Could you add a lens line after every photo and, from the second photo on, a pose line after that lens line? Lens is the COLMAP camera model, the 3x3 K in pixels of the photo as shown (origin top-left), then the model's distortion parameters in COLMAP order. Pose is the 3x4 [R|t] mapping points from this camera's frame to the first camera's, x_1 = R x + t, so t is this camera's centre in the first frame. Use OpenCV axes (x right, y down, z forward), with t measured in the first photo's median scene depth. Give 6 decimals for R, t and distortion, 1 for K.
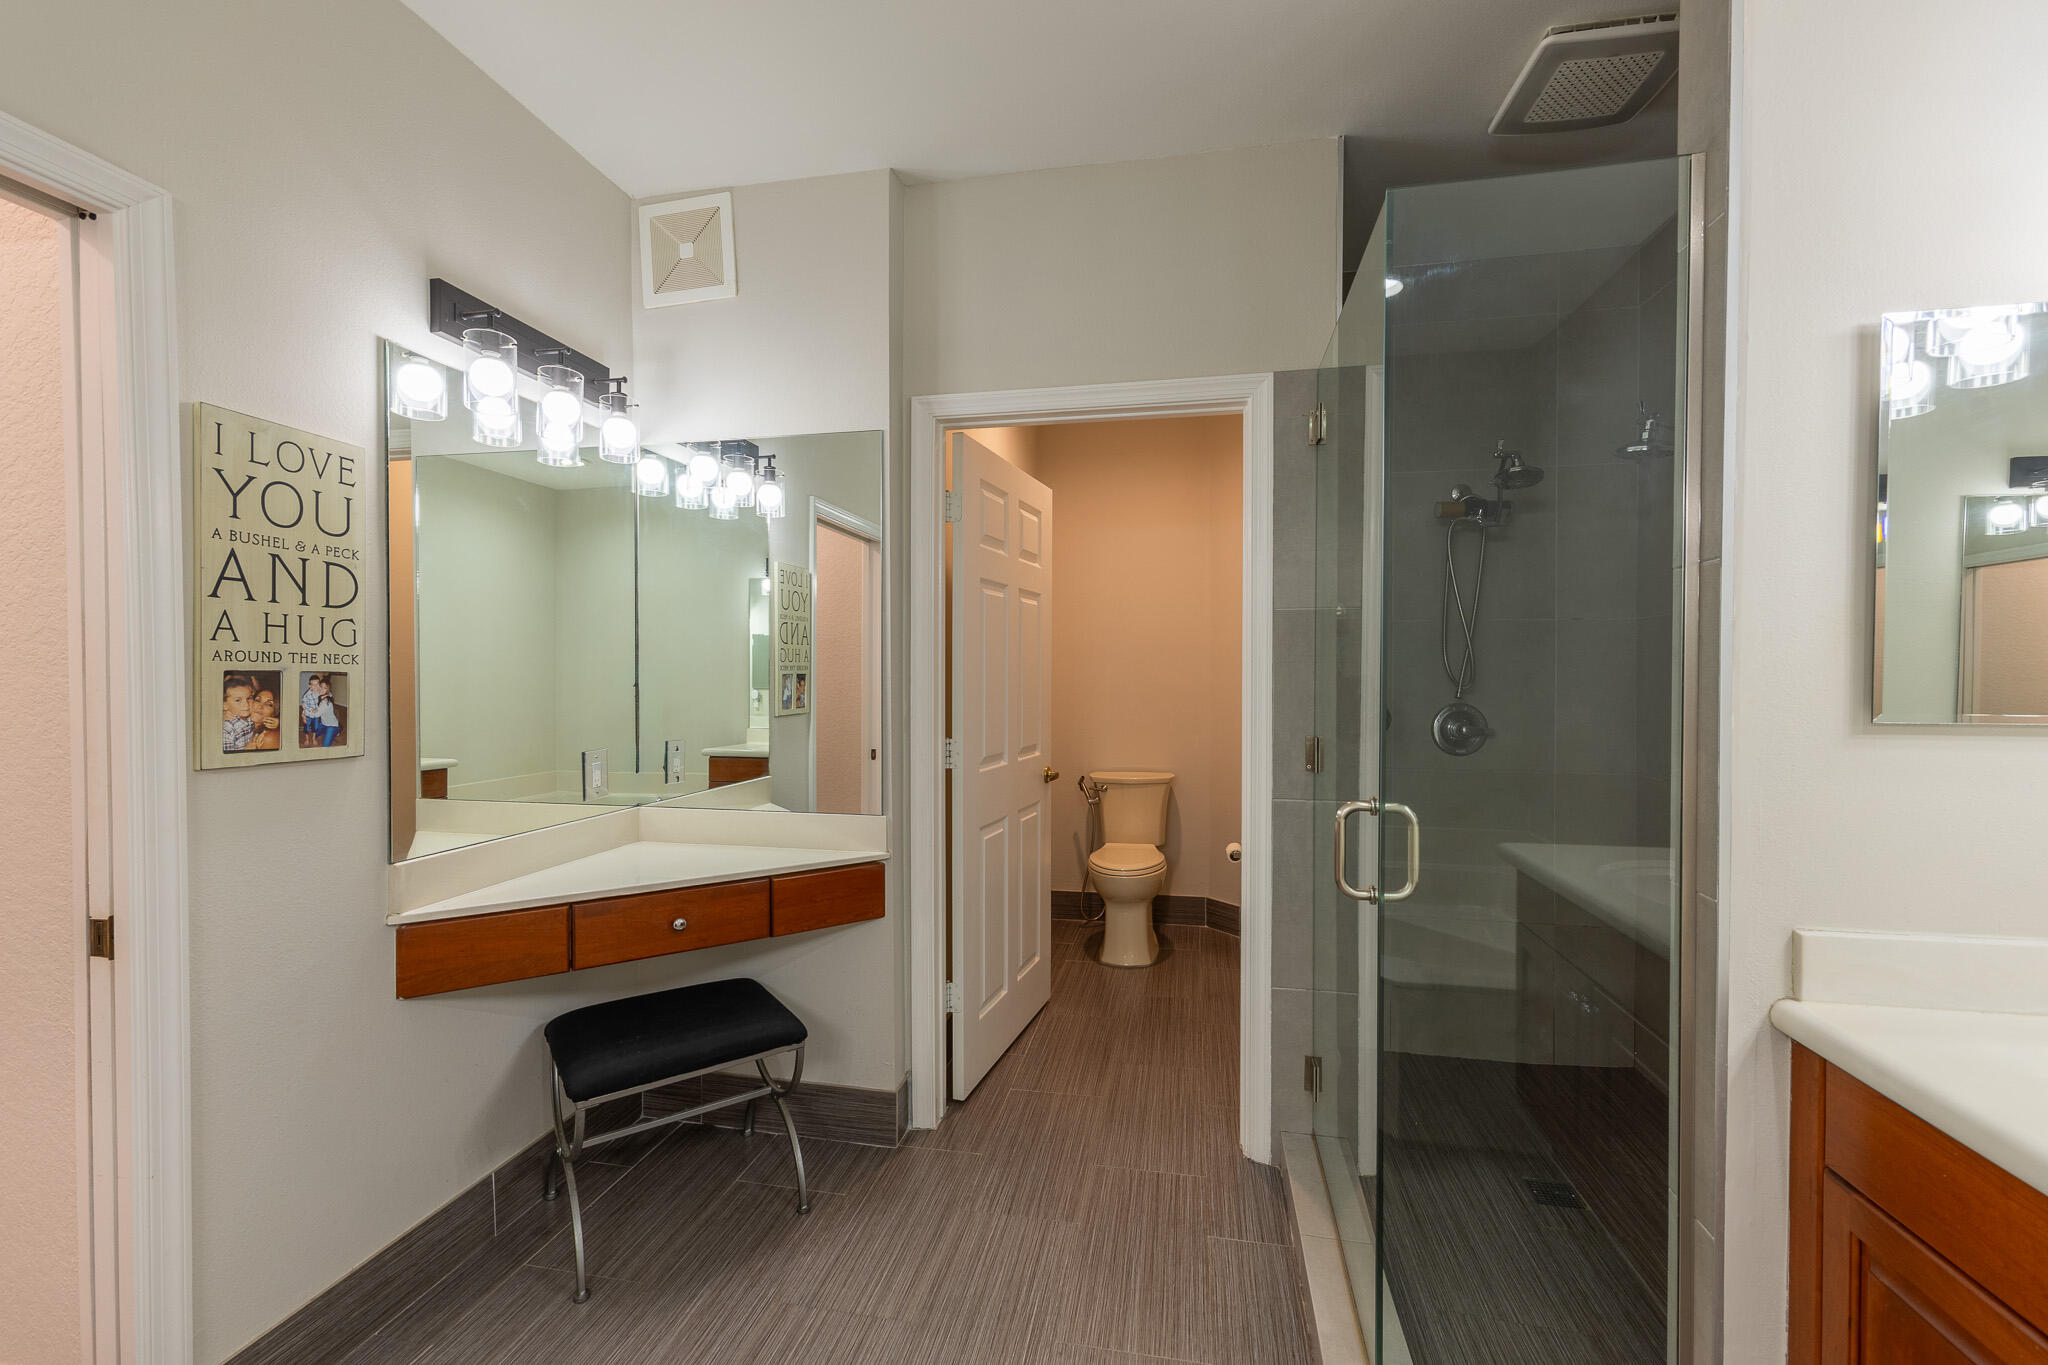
lens RADIAL K [[828.0, 0, 1023.7], [0, 828.0, 692.3], [0, 0, 1]] dist [0.001636, 0.000027]
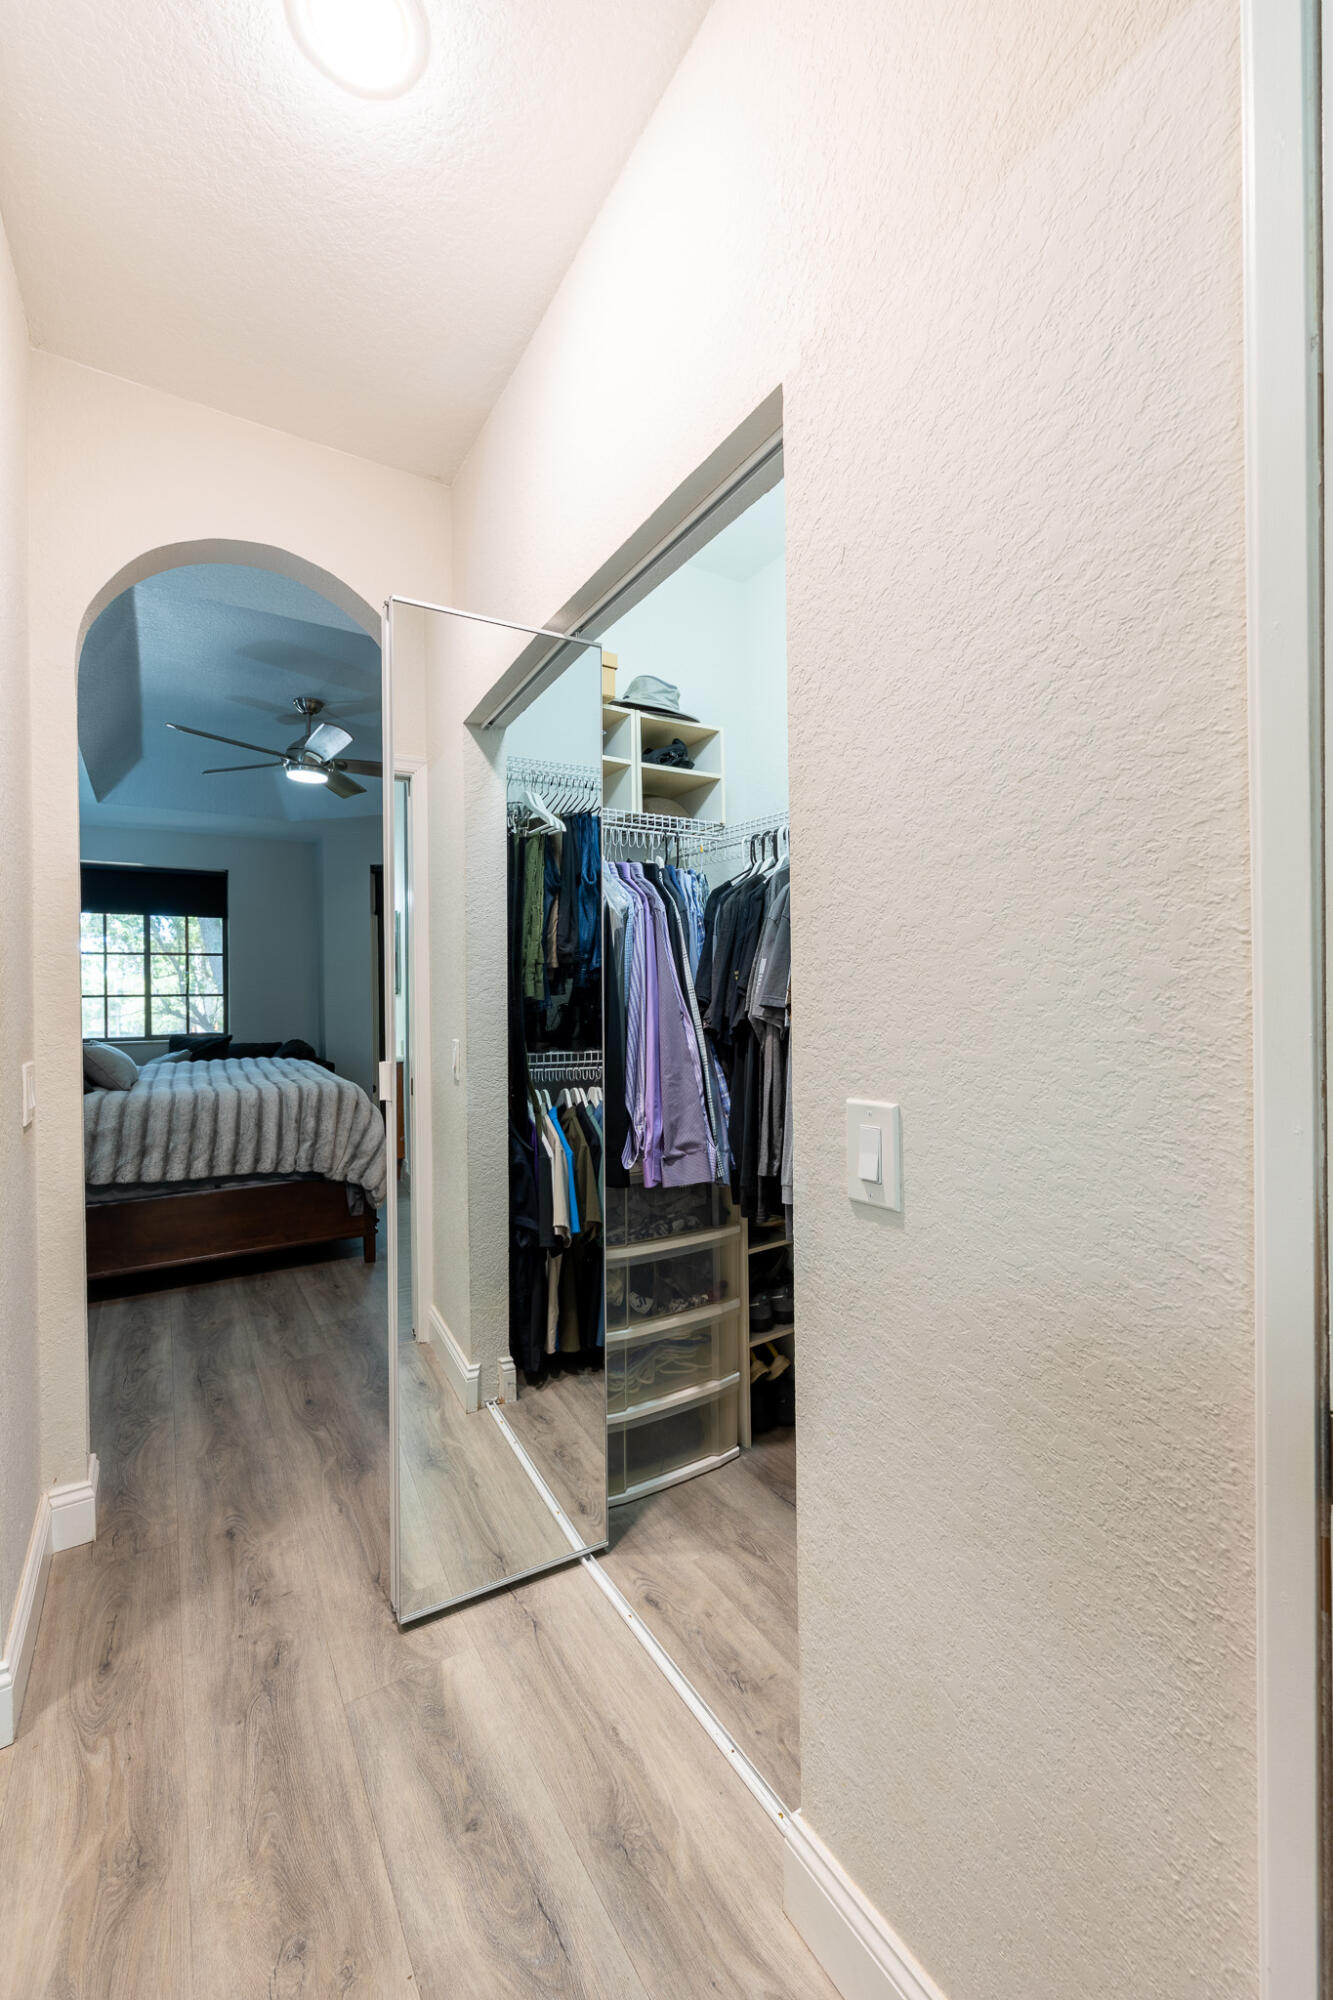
lens RADIAL K [[808.6, 0, 659.4], [0, 808.6, 997.7], [0, 0, 1]] dist [0.001636, 0.000027]
pose [[0.682153, -0.011261, -0.731123, -0.573866], [-0.004150, 0.999806, -0.019272, 0.035408], [0.731198, 0.016181, 0.681973, 0.248466]]
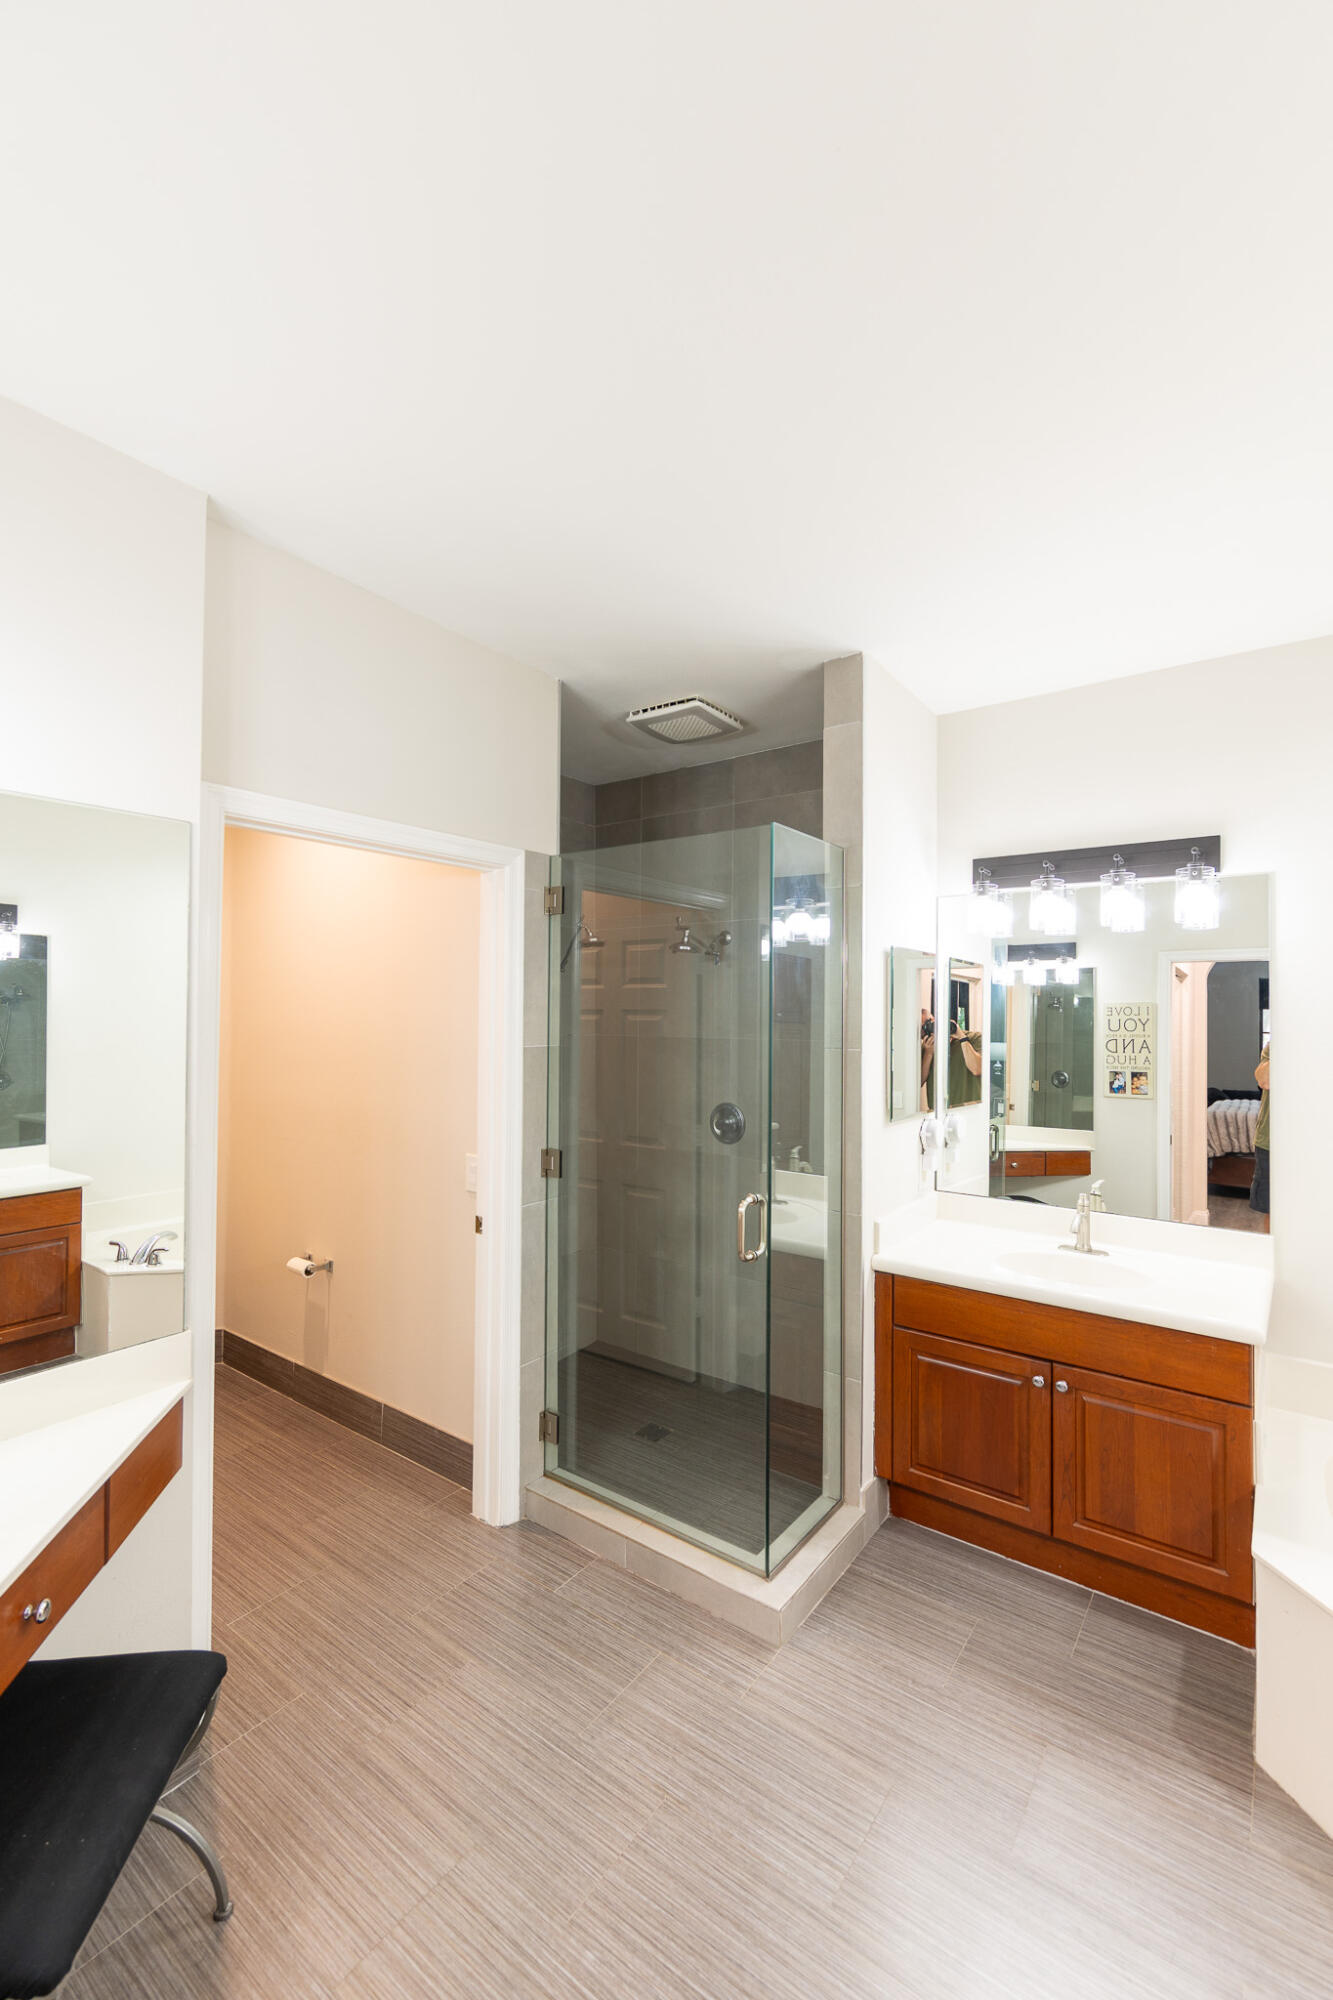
lens RADIAL K [[848.8, 0, 666.1], [0, 848.8, 1002.9], [0, 0, 1]] dist [0.001061, 0.000519]
pose [[0.429533, 0.016289, 0.902904, -0.661430], [0.013929, 0.999599, -0.024659, -0.118914], [-0.902944, 0.023168, 0.429134, 0.262355]]
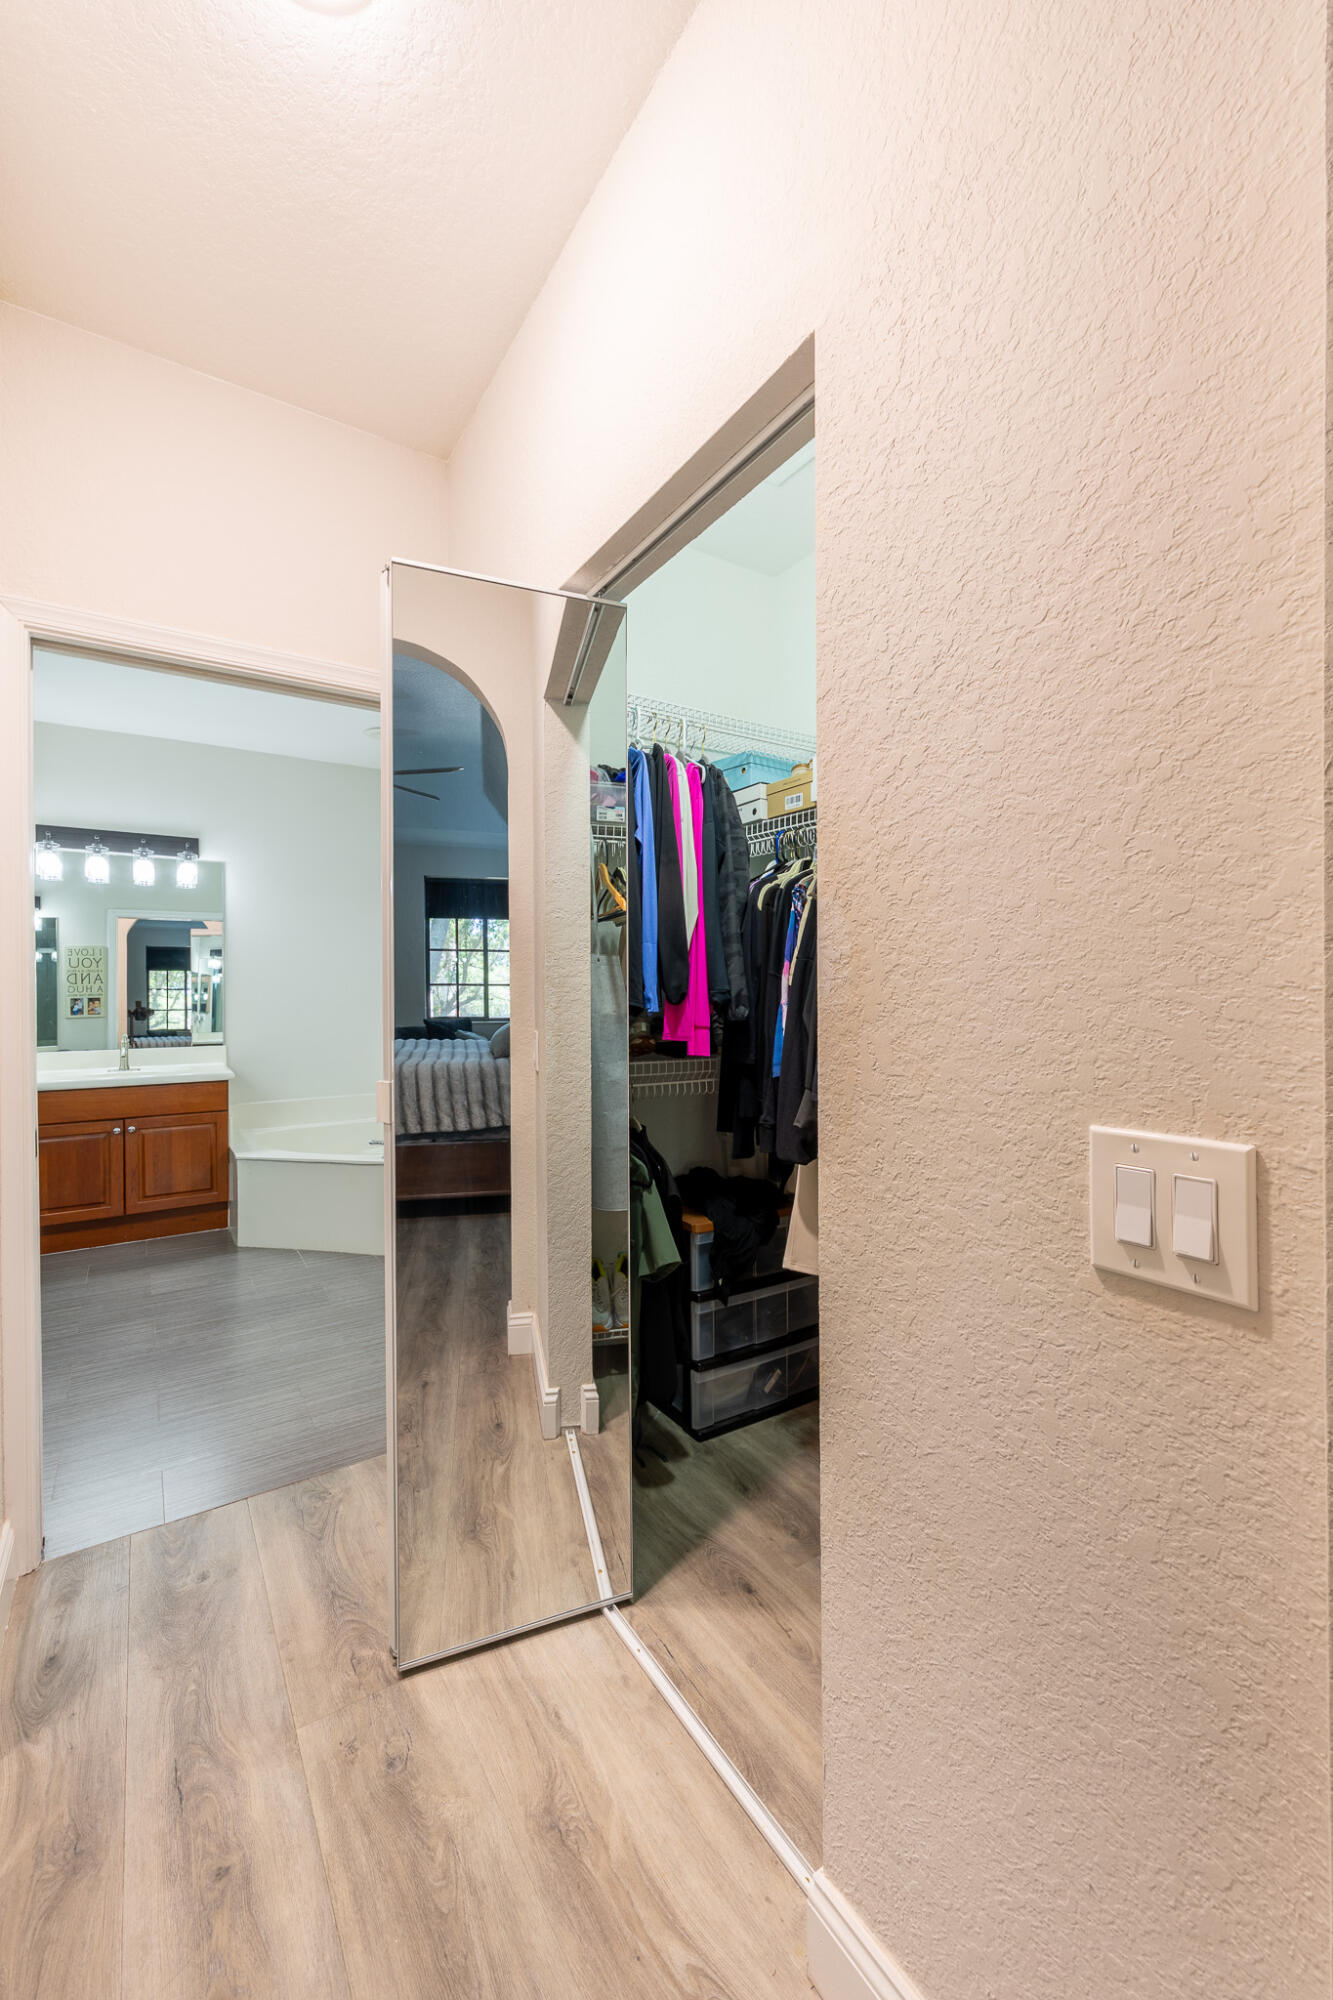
lens RADIAL K [[808.6, 0, 658.4], [0, 808.6, 1000.3], [0, 0, 1]] dist [0.001636, 0.000027]
pose [[-0.692179, 0.002849, 0.721721, -1.550318], [0.023924, 0.999533, 0.018999, 0.028382], [-0.721330, 0.030417, -0.691924, 0.644492]]
